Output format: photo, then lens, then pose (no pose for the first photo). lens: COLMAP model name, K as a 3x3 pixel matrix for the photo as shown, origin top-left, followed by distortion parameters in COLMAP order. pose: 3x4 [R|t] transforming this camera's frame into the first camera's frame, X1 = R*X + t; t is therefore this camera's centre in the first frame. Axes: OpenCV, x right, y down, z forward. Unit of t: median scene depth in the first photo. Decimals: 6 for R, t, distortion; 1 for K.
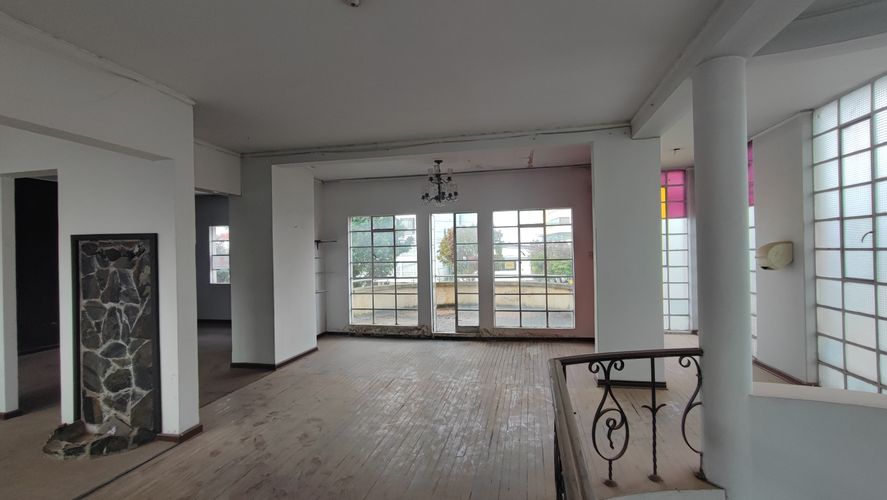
lens RADIAL K [[408.0, 0, 440.0], [0, 408.0, 249.9], [0, 0, 1]] dist [-0.004017, 0.003358]
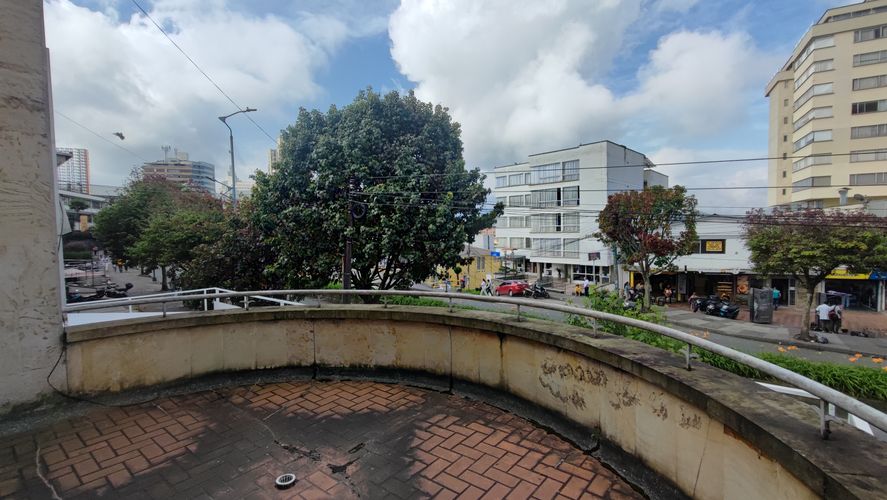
lens RADIAL K [[408.0, 0, 443.2], [0, 408.0, 247.8], [0, 0, 1]] dist [-0.004017, 0.003358]
pose [[0.898456, 0.022998, -0.438461, 0.267845], [0.001184, 0.998497, 0.054799, 0.003320], [0.439062, -0.049754, 0.897078, 0.813669]]
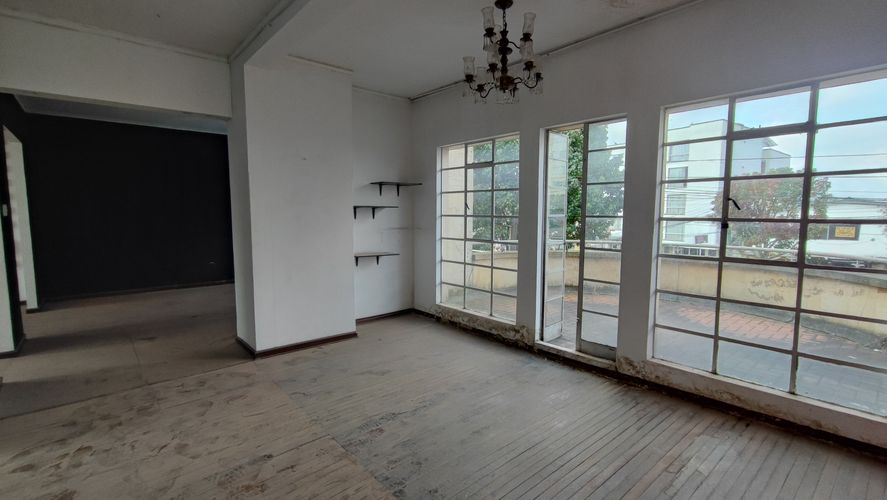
lens RADIAL K [[408.0, 0, 447.9], [0, 408.0, 245.3], [0, 0, 1]] dist [-0.004017, 0.003358]
pose [[0.804707, 0.070102, -0.589518, 0.191884], [-0.014154, 0.994987, 0.098999, 0.012617], [0.593503, -0.071321, 0.801665, 0.437809]]
